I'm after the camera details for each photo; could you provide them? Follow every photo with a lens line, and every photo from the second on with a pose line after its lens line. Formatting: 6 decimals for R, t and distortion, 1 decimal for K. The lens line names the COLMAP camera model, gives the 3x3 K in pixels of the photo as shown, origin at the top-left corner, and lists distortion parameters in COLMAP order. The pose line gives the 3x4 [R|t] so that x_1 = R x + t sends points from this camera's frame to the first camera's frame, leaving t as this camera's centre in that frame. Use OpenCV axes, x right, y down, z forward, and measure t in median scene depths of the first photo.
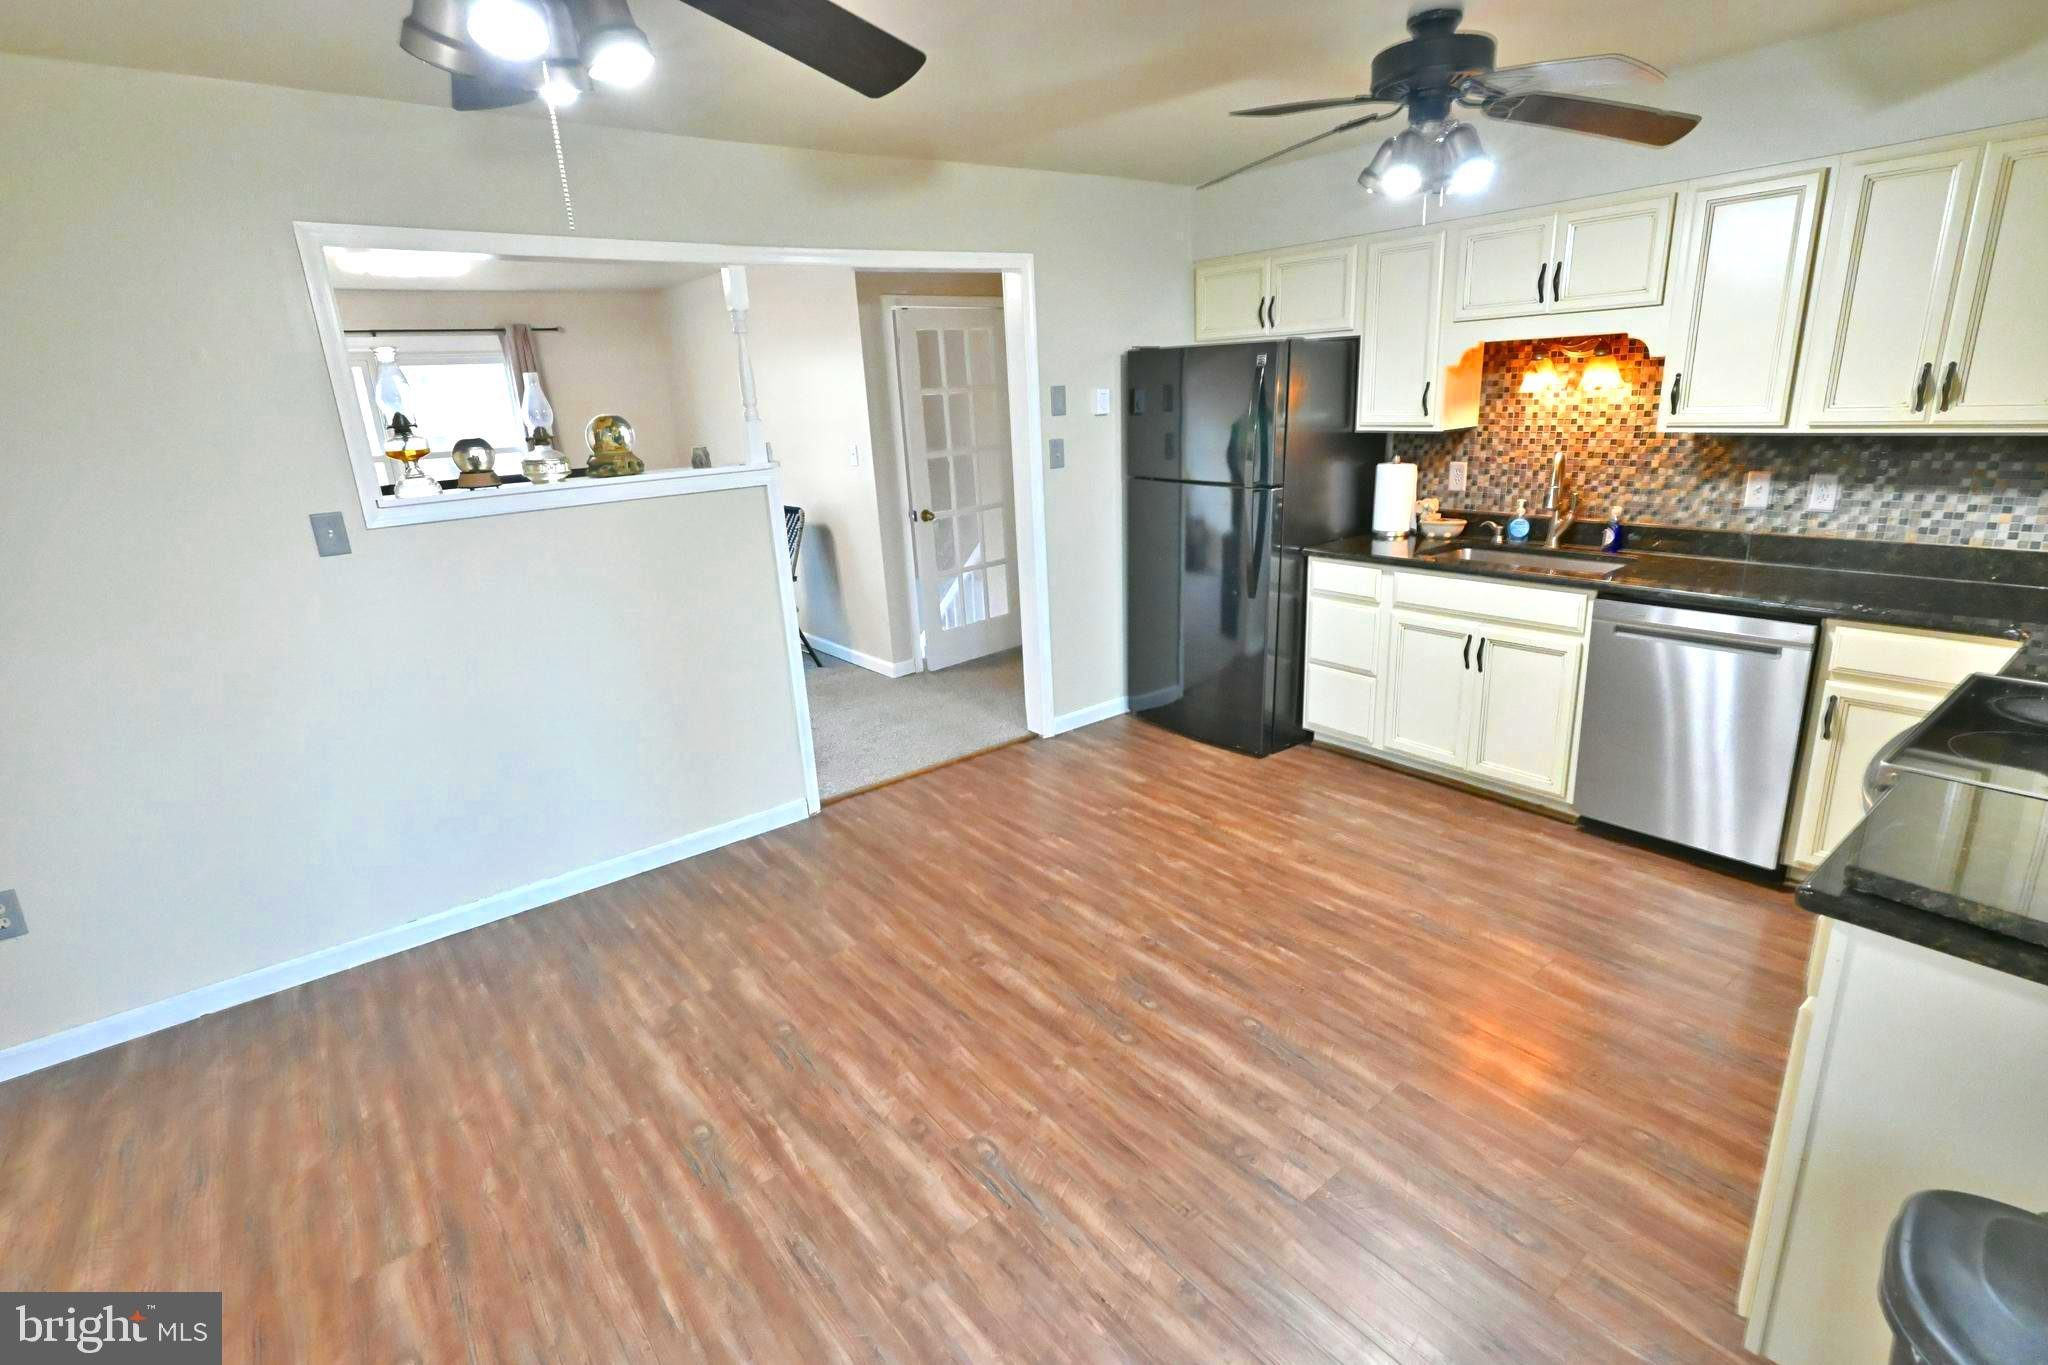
lens RADIAL K [[974.1, 0, 1024.0], [0, 974.1, 682.5], [0, 0, 1]] dist [-0.003383, -0.000027]
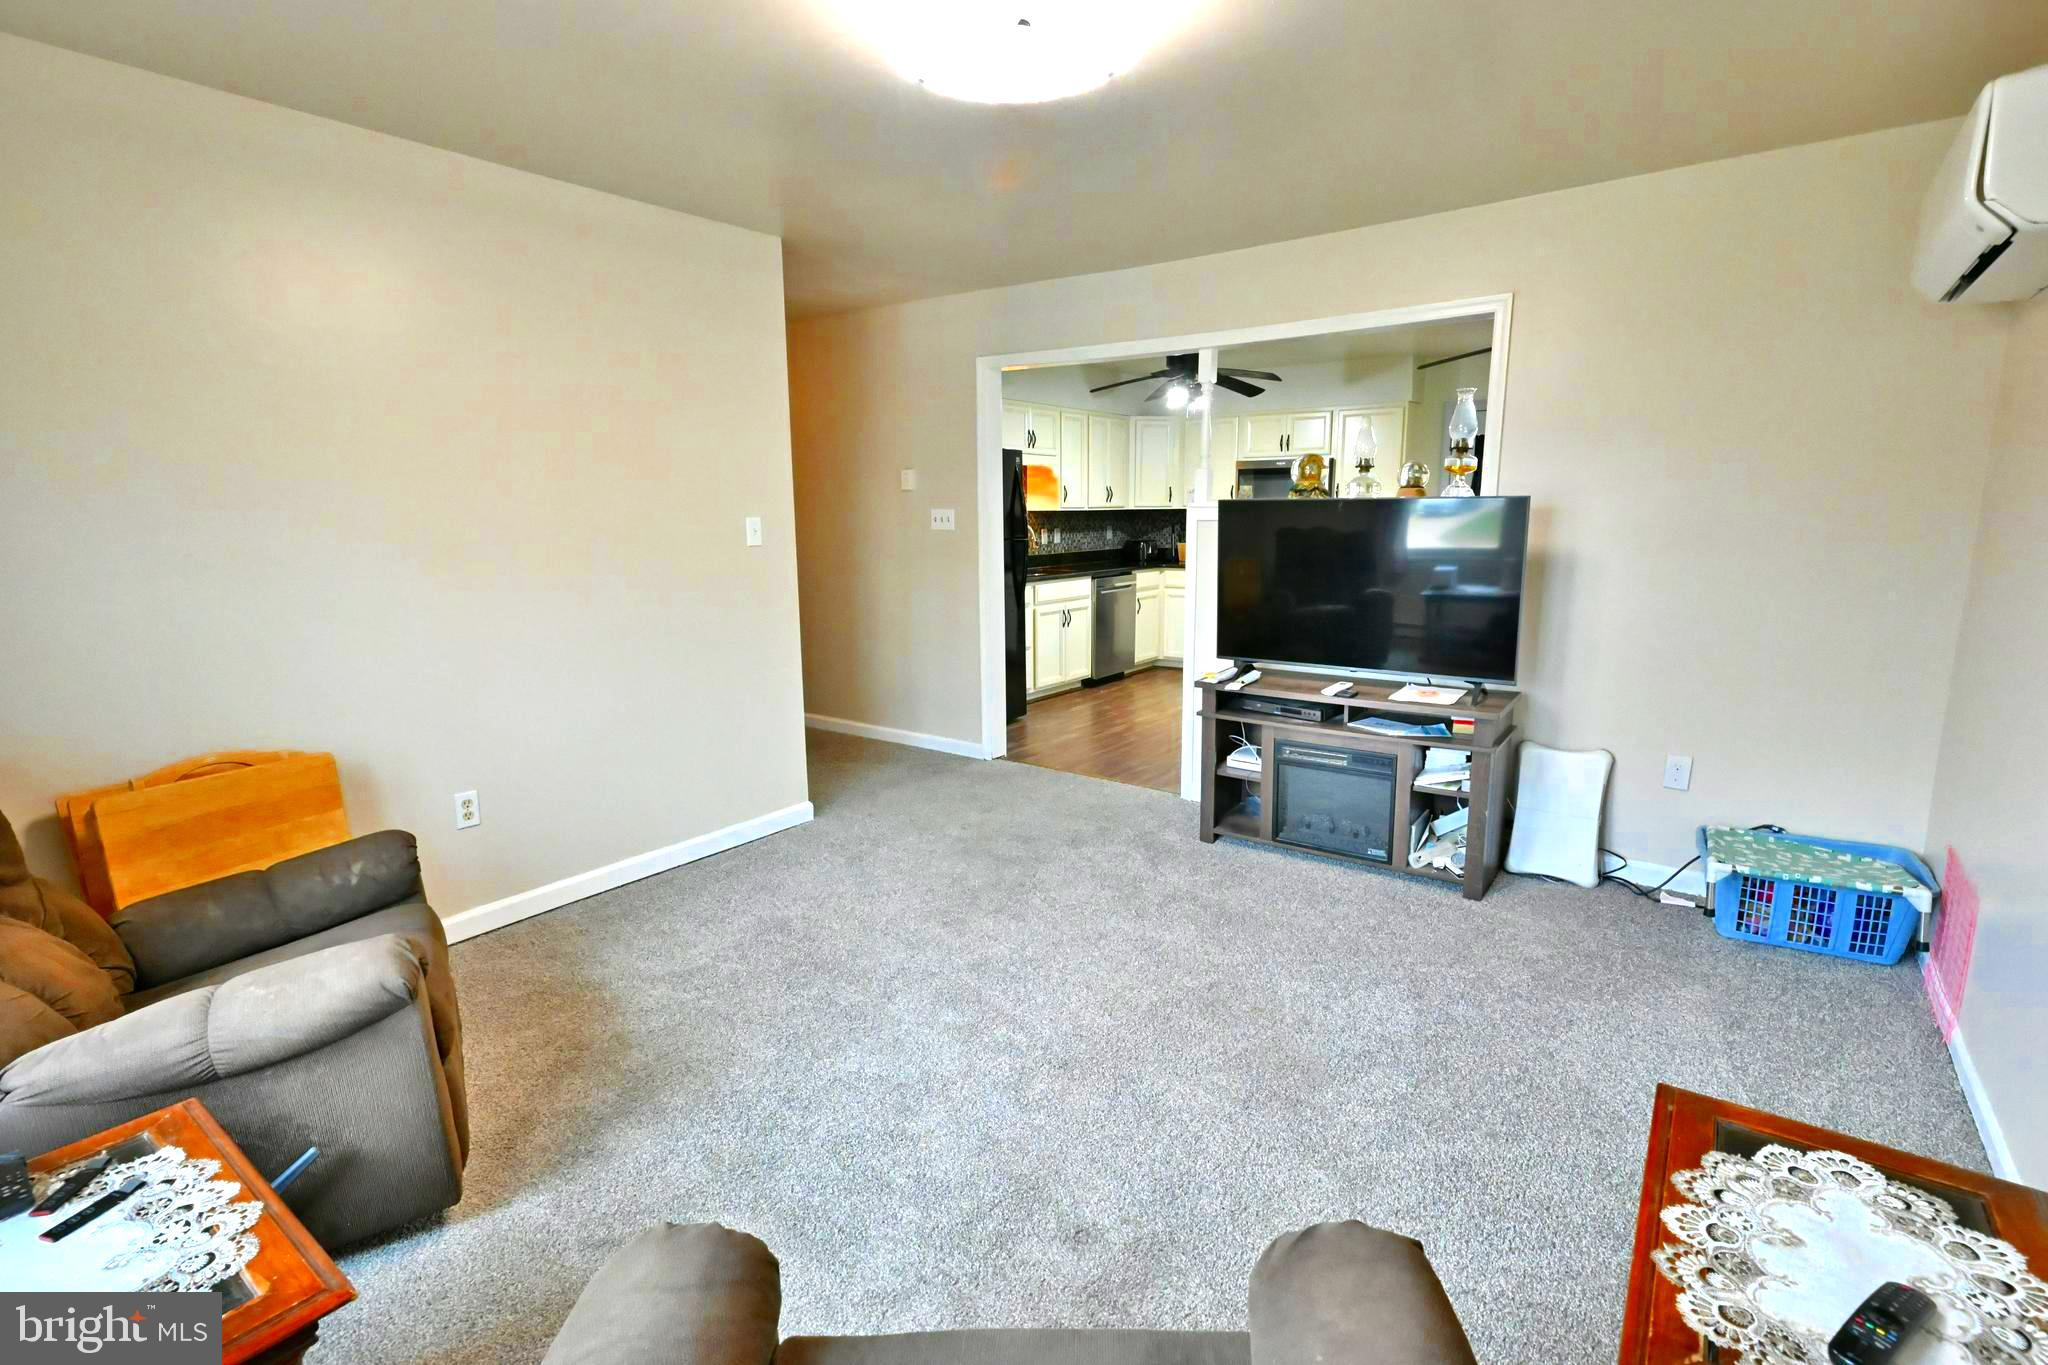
lens RADIAL K [[979.3, 0, 1024.0], [0, 979.3, 682.5], [0, 0, 1]] dist [0.003351, 0.000563]
pose [[-0.275221, -0.118641, 0.954032, -1.580297], [0.299616, 0.932349, 0.202378, -0.373255], [-0.913501, 0.341542, -0.221055, 1.735358]]
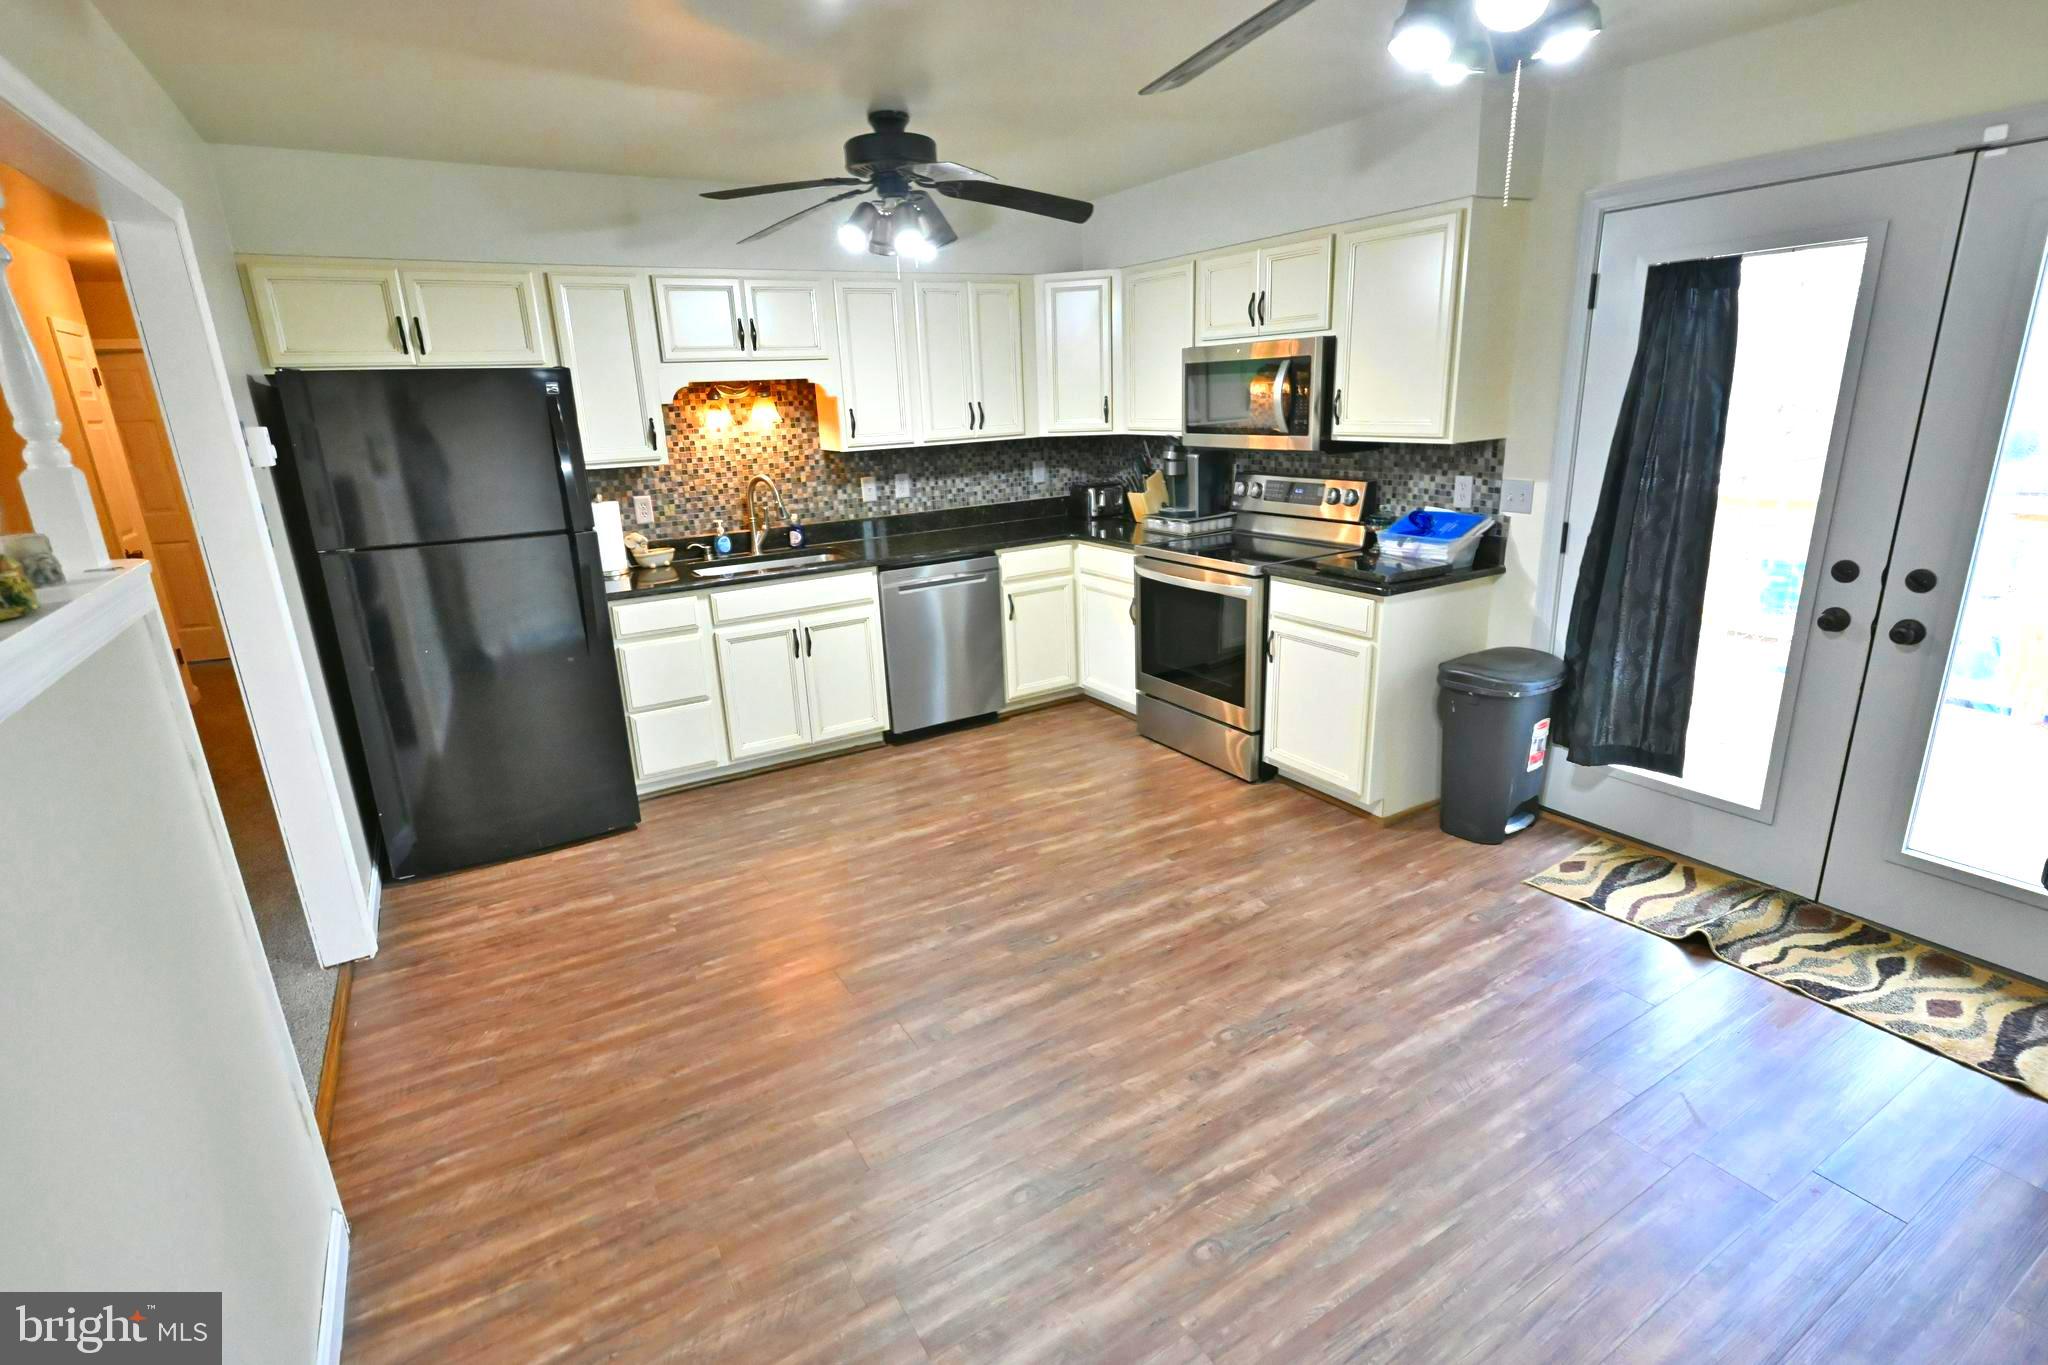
lens RADIAL K [[979.3, 0, 1024.0], [0, 979.3, 682.5], [0, 0, 1]] dist [0.003351, 0.000563]
pose [[0.125292, -0.245417, 0.961287, -0.728185], [0.322354, 0.926422, 0.194501, -0.143431], [-0.938291, 0.285505, 0.195184, 0.589778]]
